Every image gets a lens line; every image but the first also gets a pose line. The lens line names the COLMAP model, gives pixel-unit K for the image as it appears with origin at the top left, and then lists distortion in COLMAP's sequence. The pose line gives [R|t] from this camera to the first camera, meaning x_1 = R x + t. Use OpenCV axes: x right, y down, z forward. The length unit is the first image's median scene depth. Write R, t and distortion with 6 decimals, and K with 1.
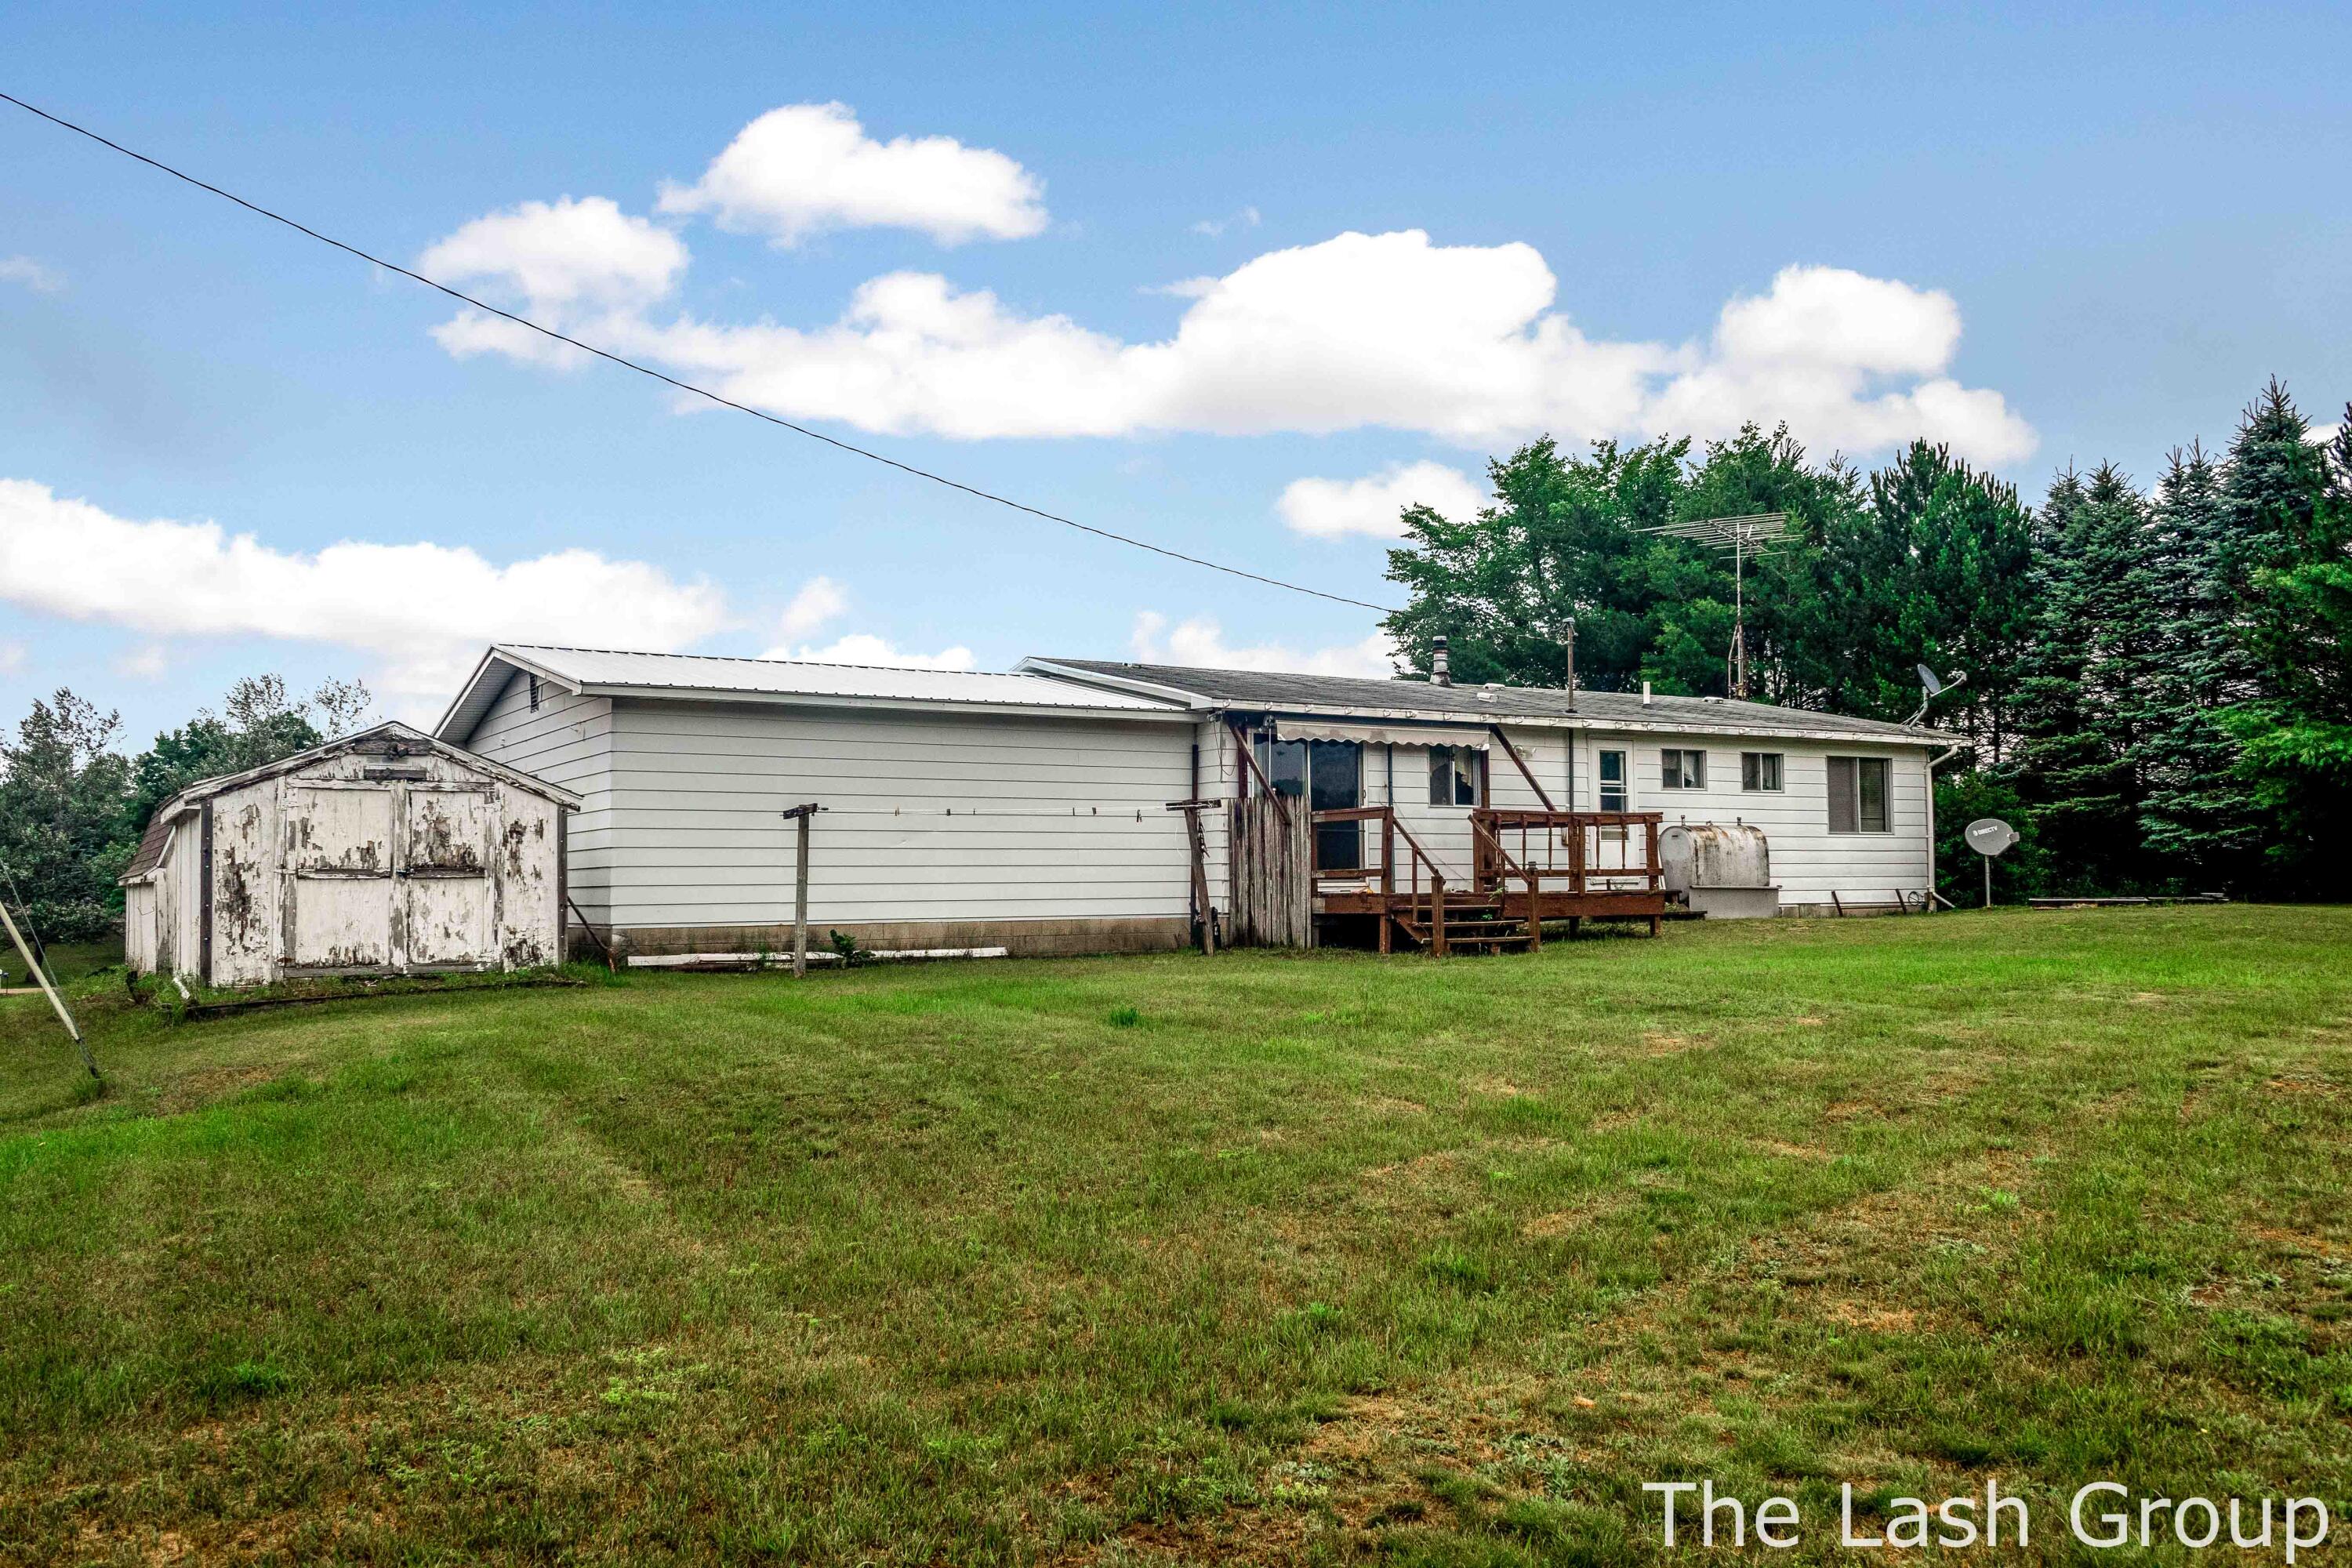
lens RADIAL K [[1891.0, 0, 1176.0], [0, 1891.0, 784.0], [0, 0, 1]] dist [0.077094, 0.002972]
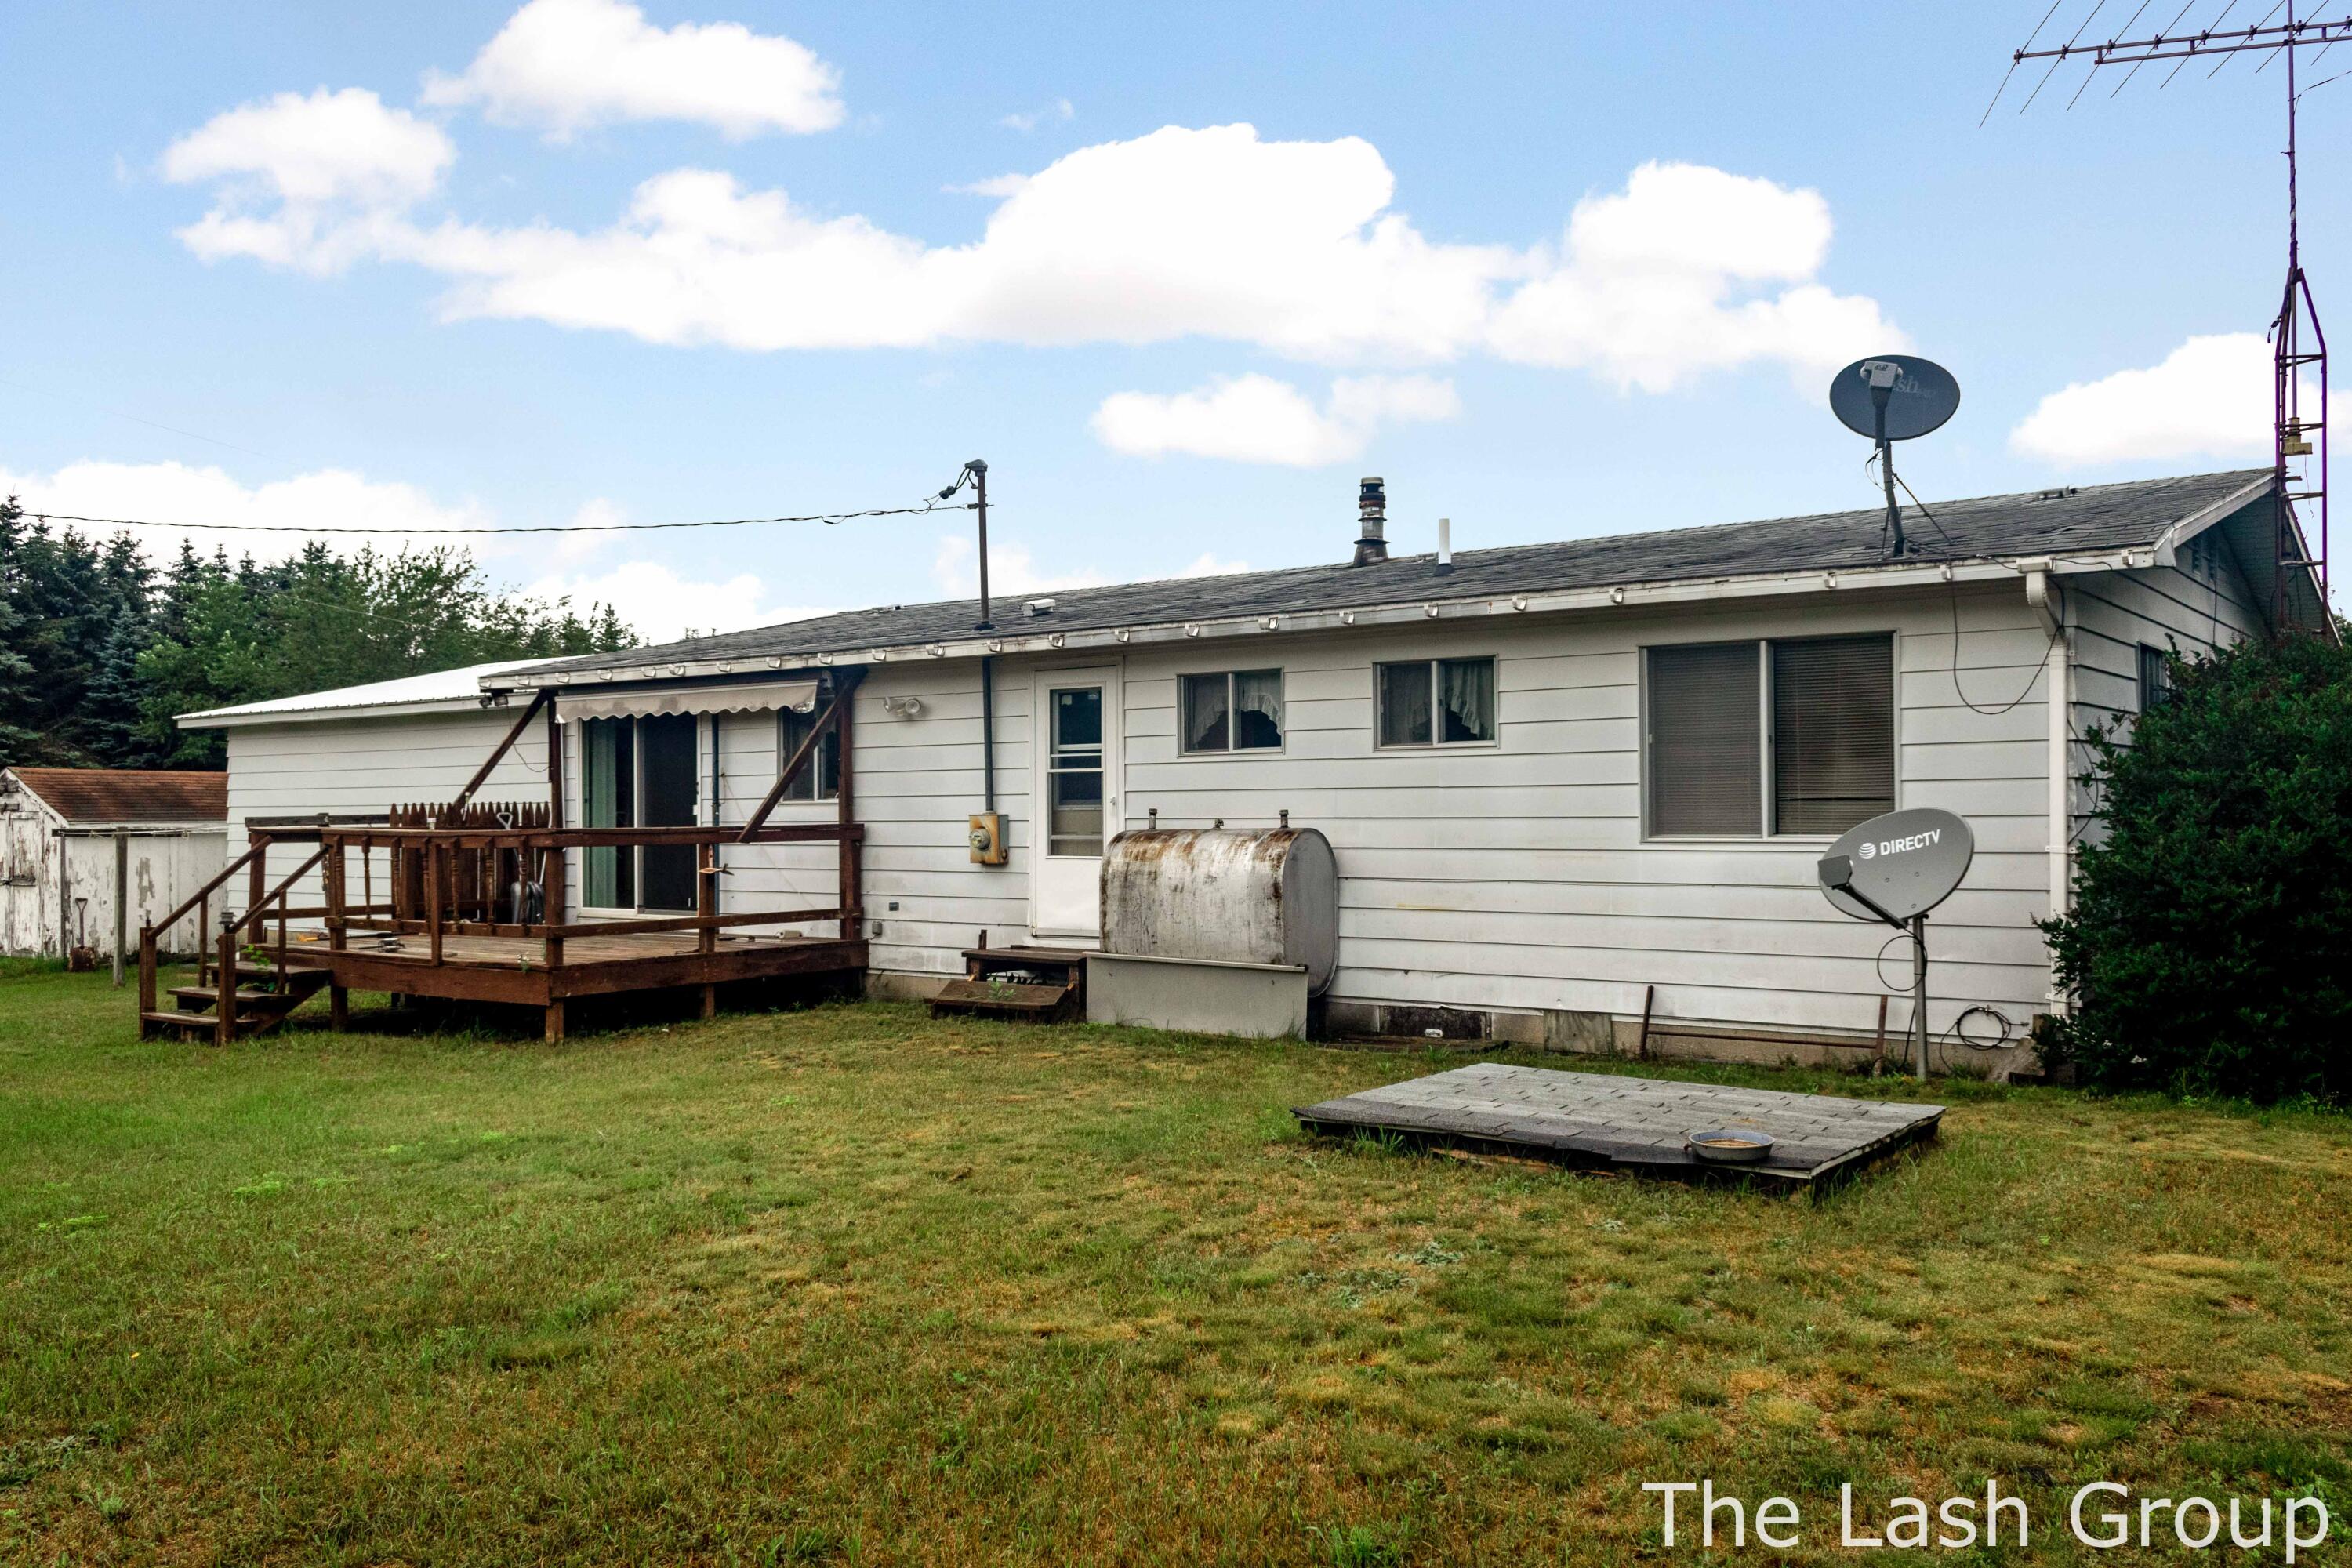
lens RADIAL K [[1891.0, 0, 1176.0], [0, 1891.0, 784.0], [0, 0, 1]] dist [0.077094, 0.002972]
pose [[0.353699, -0.005023, -0.935346, 0.738974], [0.056770, 0.998257, 0.016107, 0.002193], [0.933635, -0.058797, 0.353368, 0.835168]]
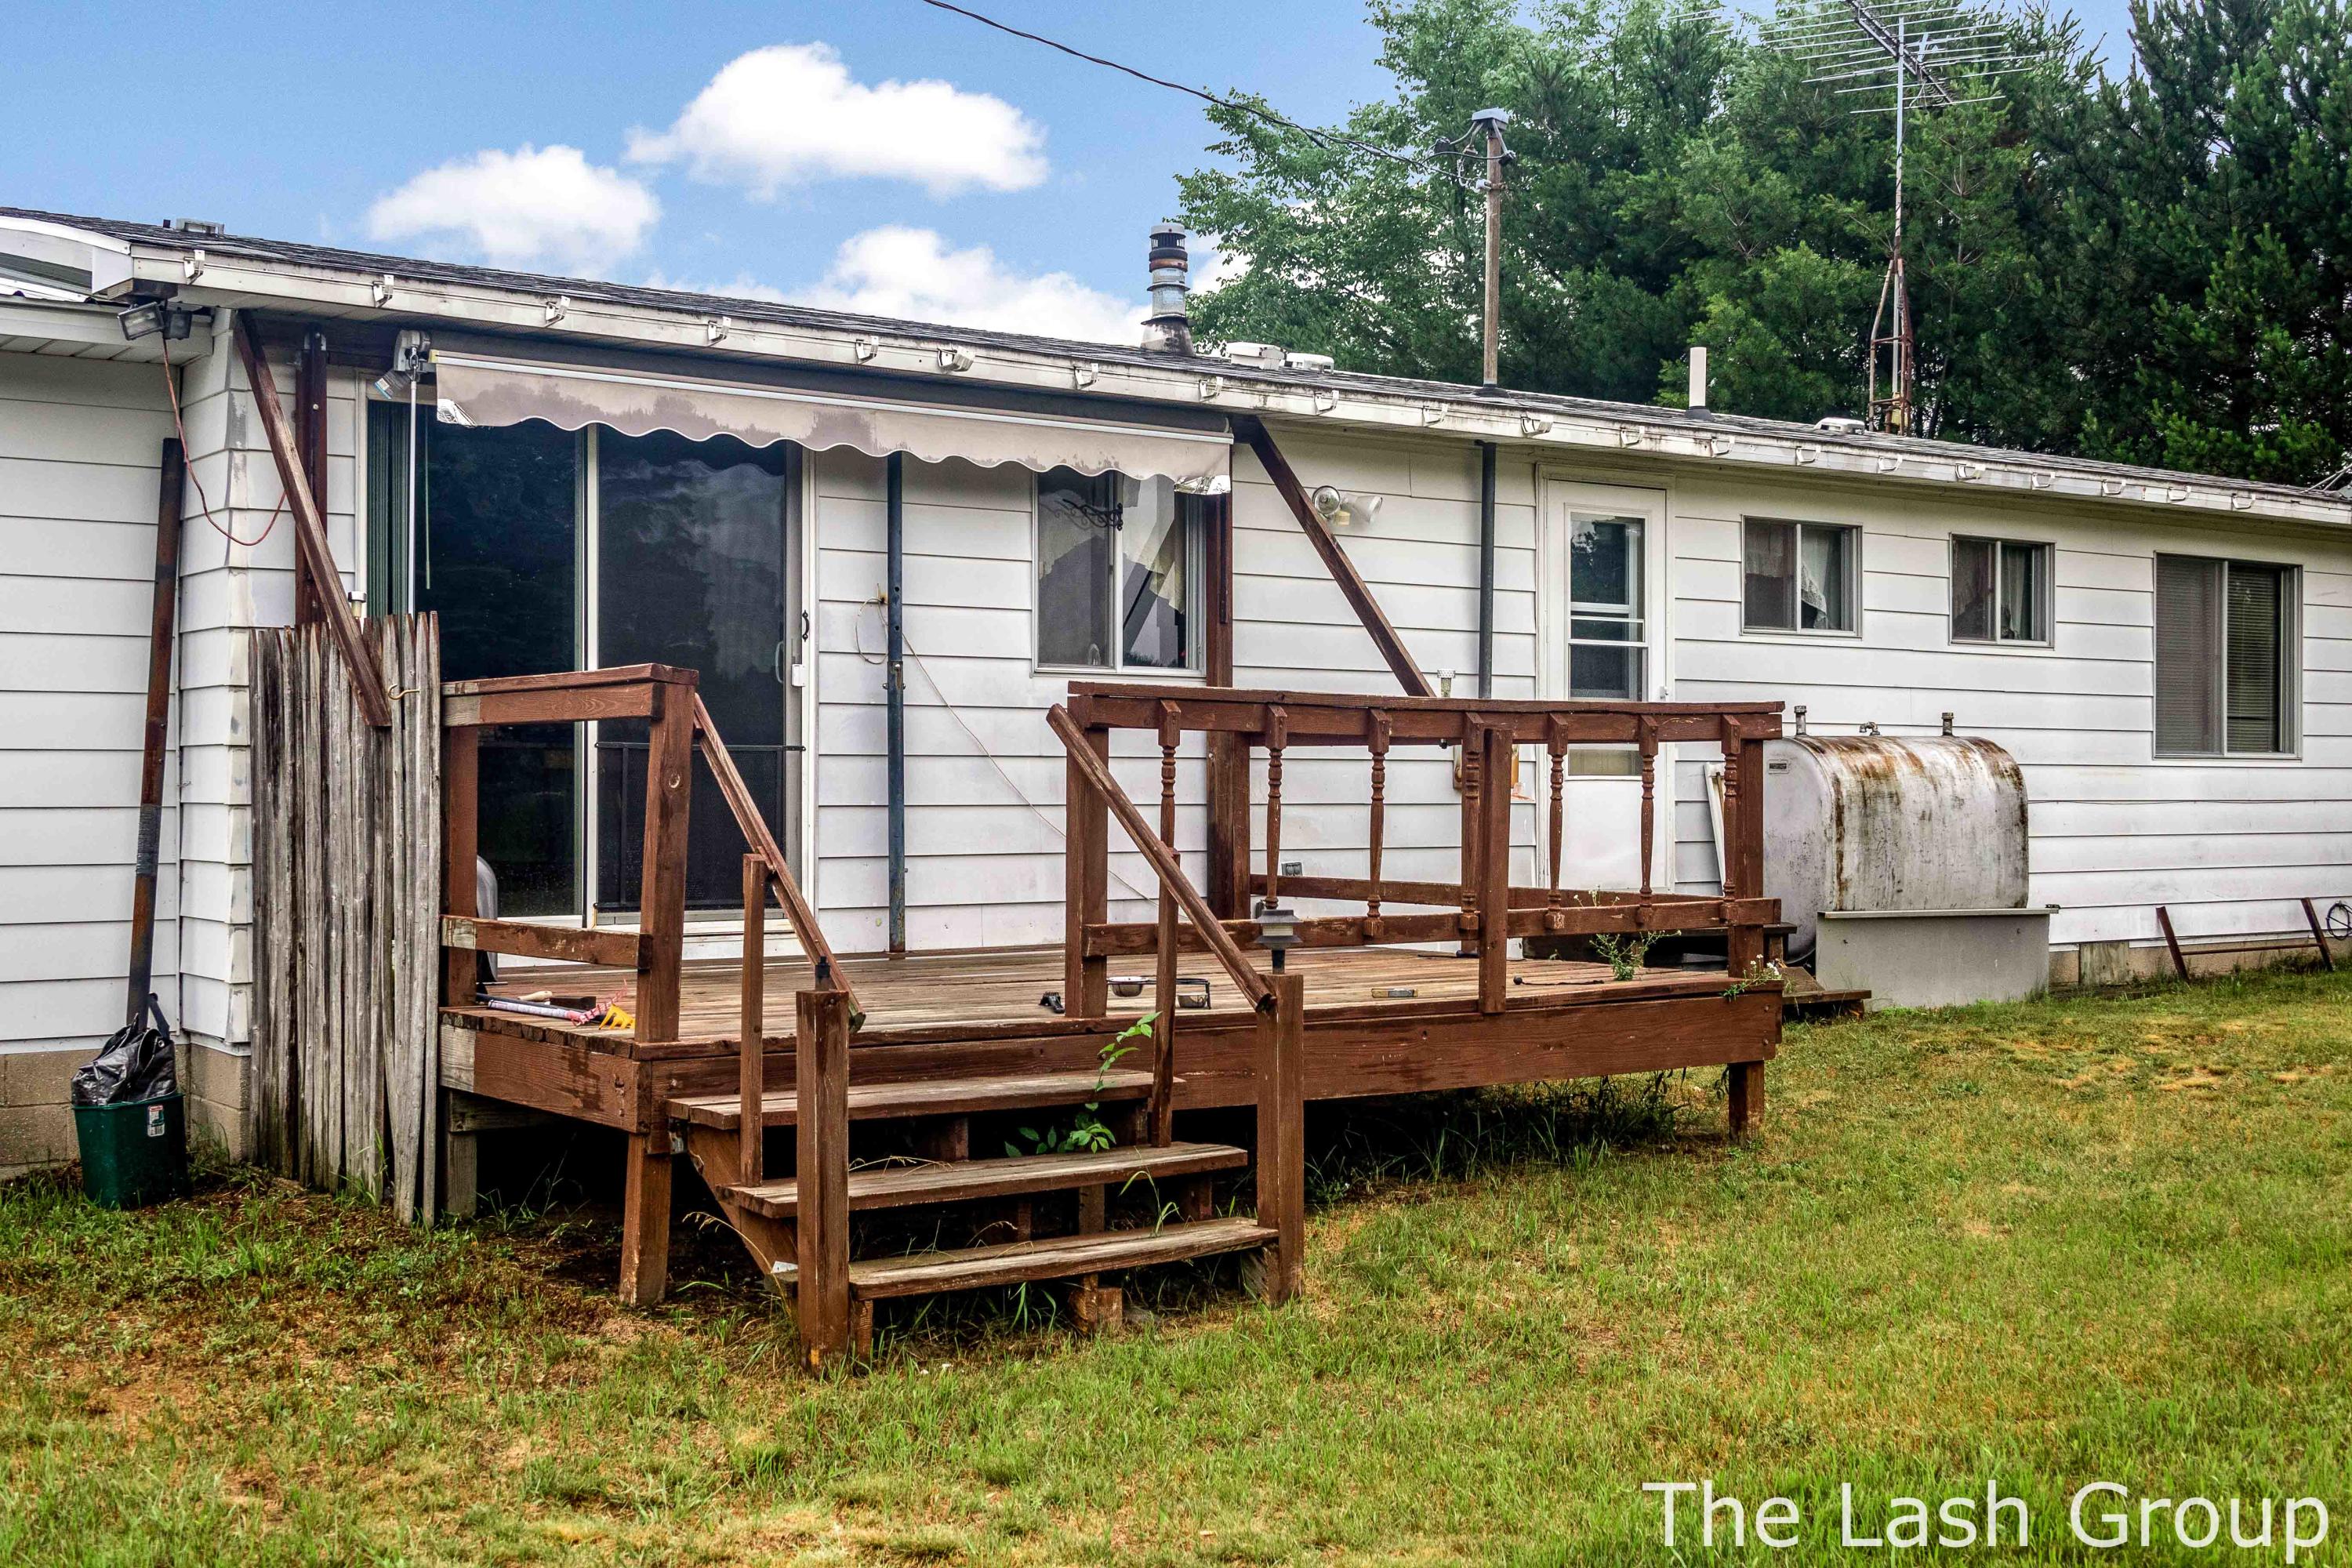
lens RADIAL K [[2587.3, 0, 1176.0], [0, 2587.3, 784.0], [0, 0, 1]] dist [0.068594, -0.008368]
pose [[0.997501, 0.011661, 0.069685, 0.119543], [-0.015501, 0.998376, 0.054811, 0.006320], [-0.068933, -0.055754, 0.996062, 0.534043]]
